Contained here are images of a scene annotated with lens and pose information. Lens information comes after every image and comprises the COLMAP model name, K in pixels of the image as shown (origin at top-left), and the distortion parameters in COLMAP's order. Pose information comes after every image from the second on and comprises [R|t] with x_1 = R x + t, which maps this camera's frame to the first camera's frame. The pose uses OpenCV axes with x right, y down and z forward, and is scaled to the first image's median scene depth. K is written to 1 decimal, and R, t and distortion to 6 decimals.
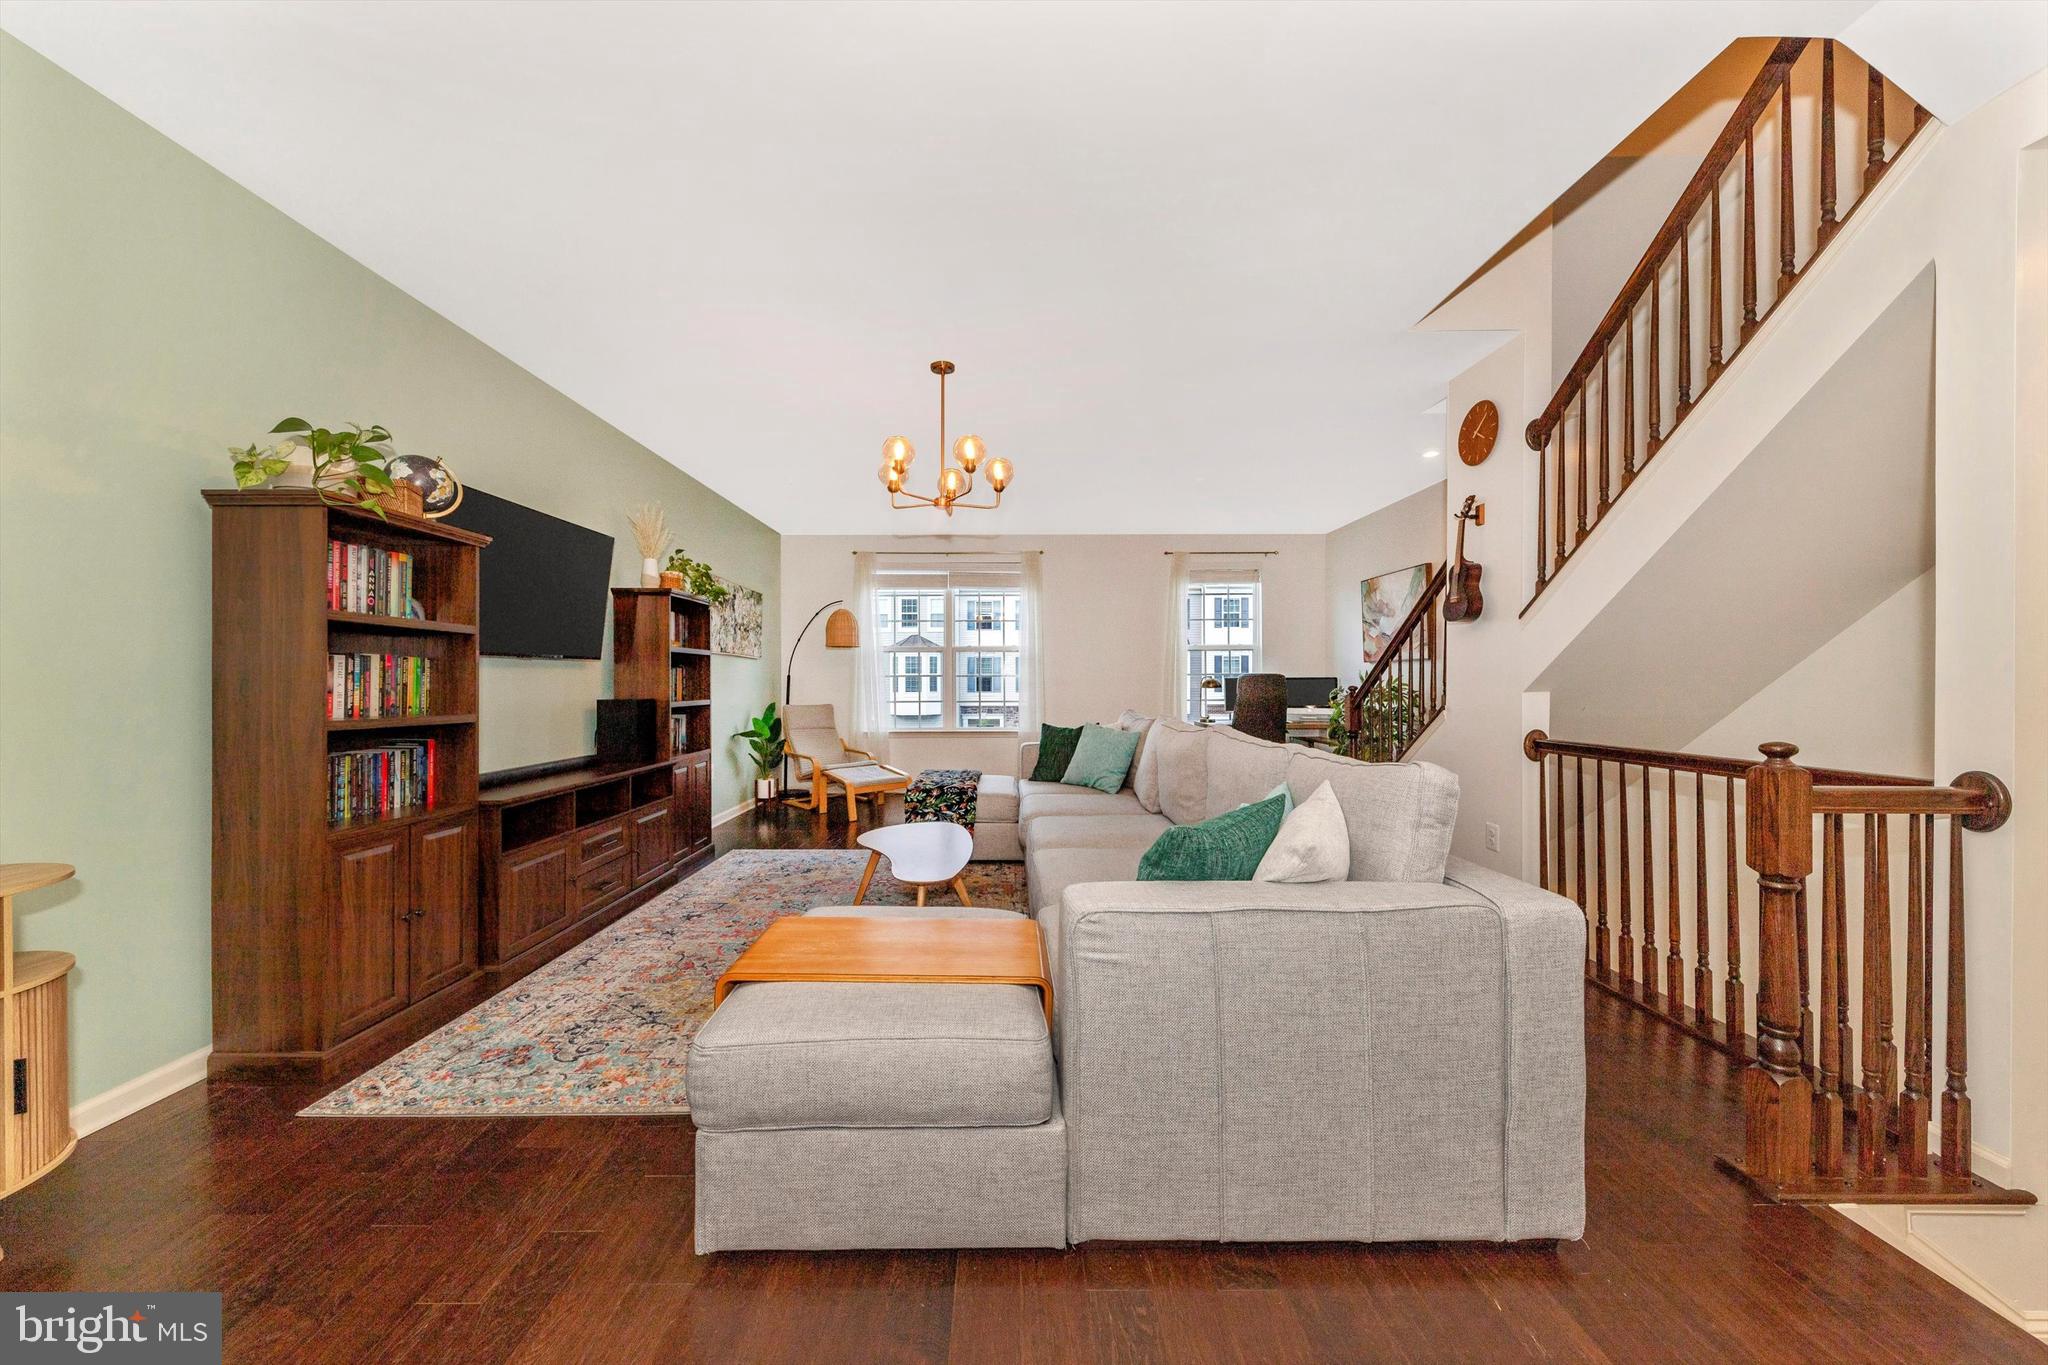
lens RADIAL K [[725.8, 0, 1017.2], [0, 725.8, 686.6], [0, 0, 1]] dist [0.007226, -0.001919]
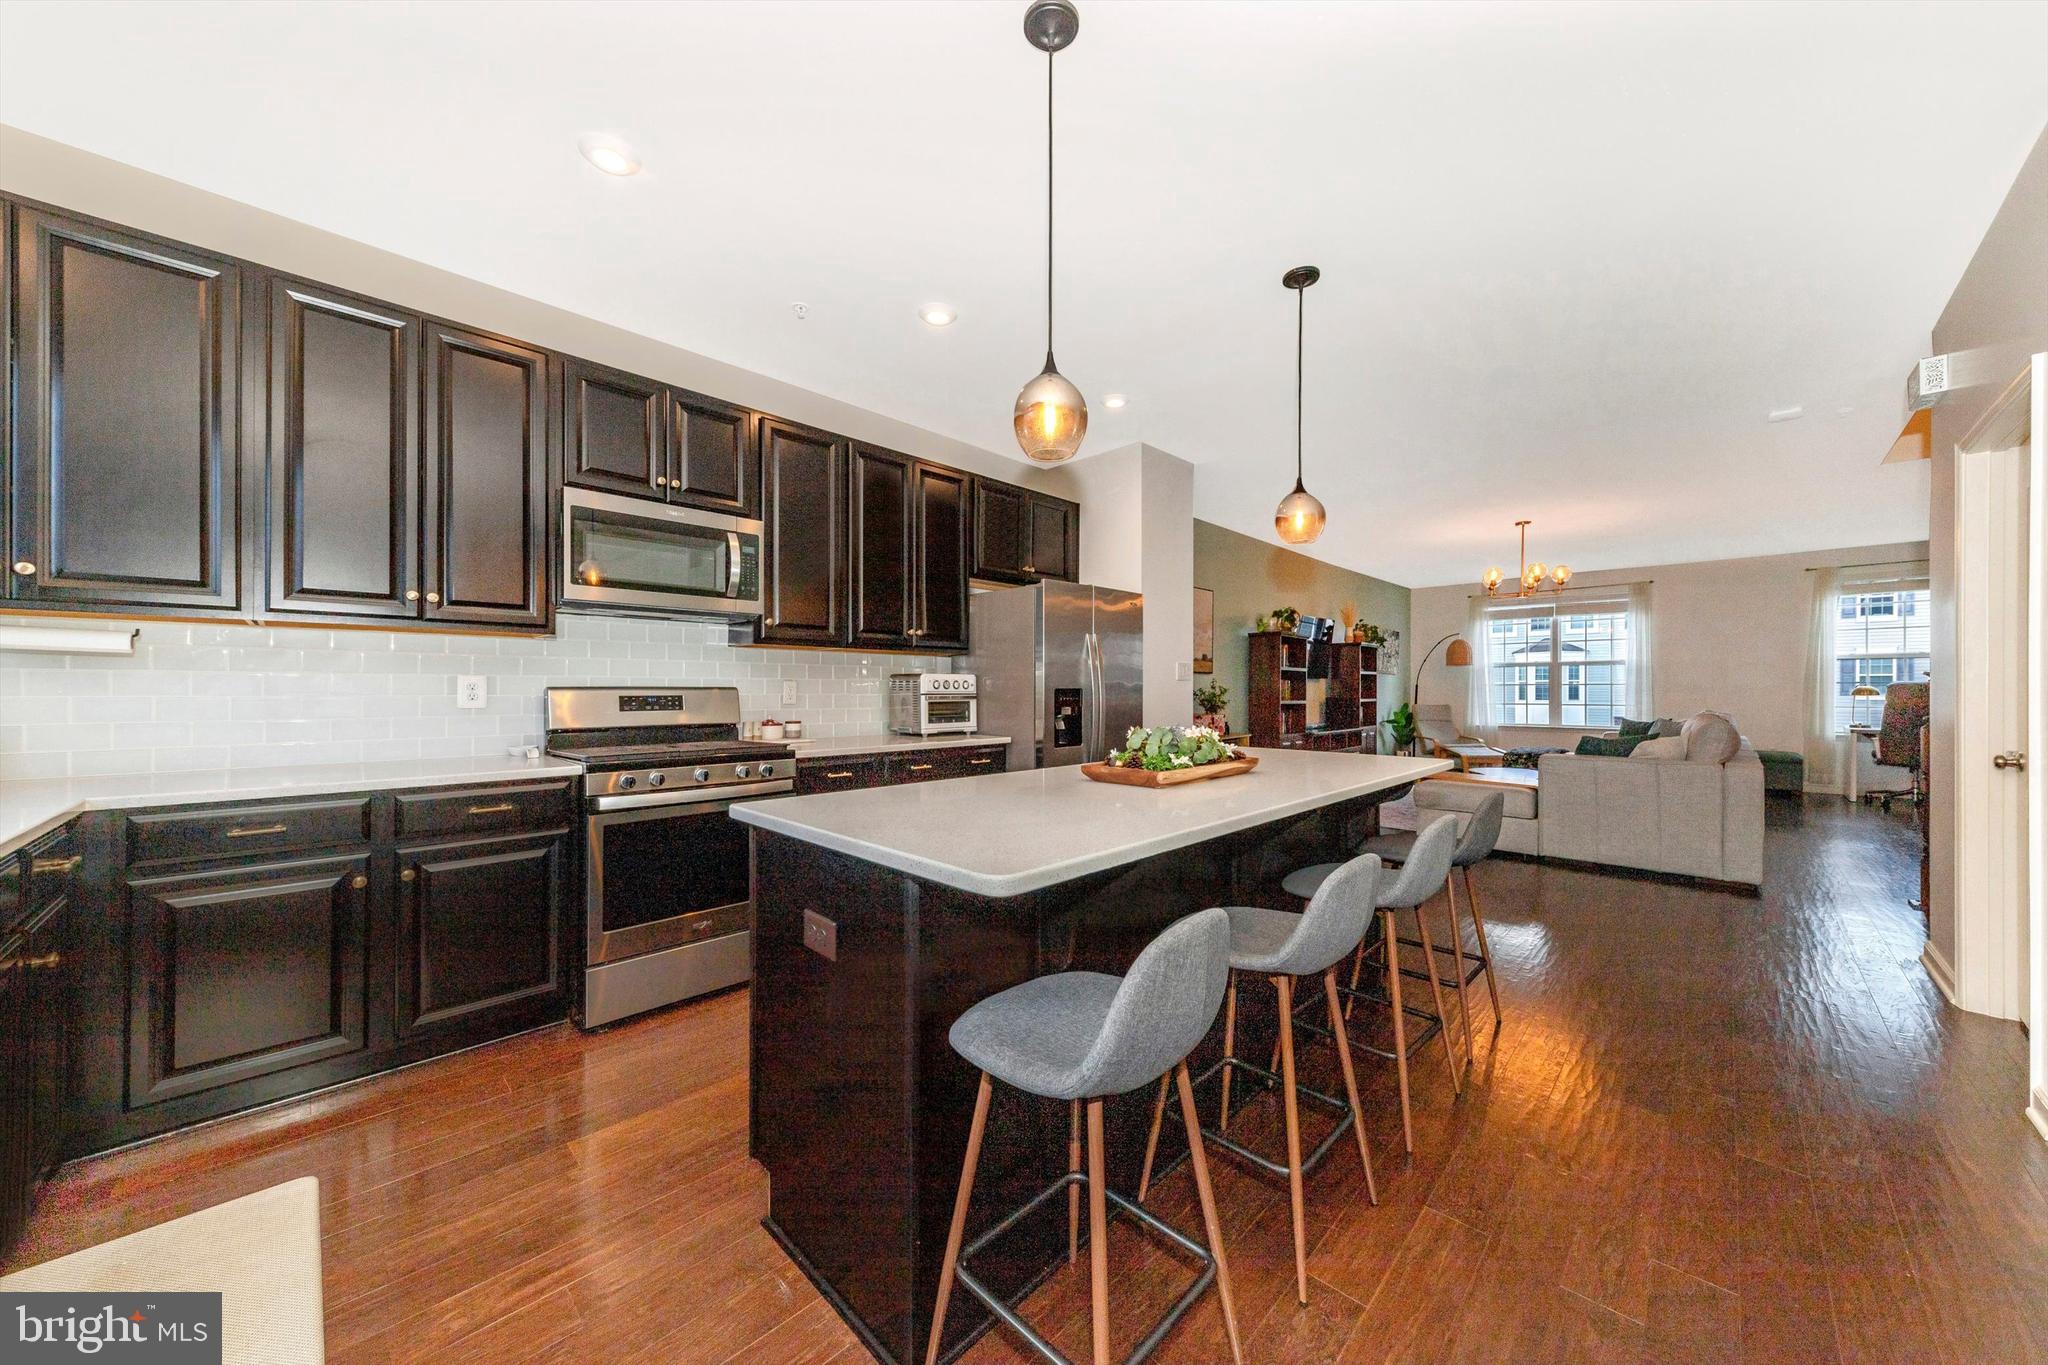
lens RADIAL K [[725.8, 0, 1000.5], [0, 725.8, 691.0], [0, 0, 1]] dist [0.007226, -0.001919]
pose [[0.699442, 0.004495, -0.714675, 0.168823], [-0.007107, 0.999975, -0.000666, 0.004981], [0.714654, 0.005545, 0.699456, -0.713454]]
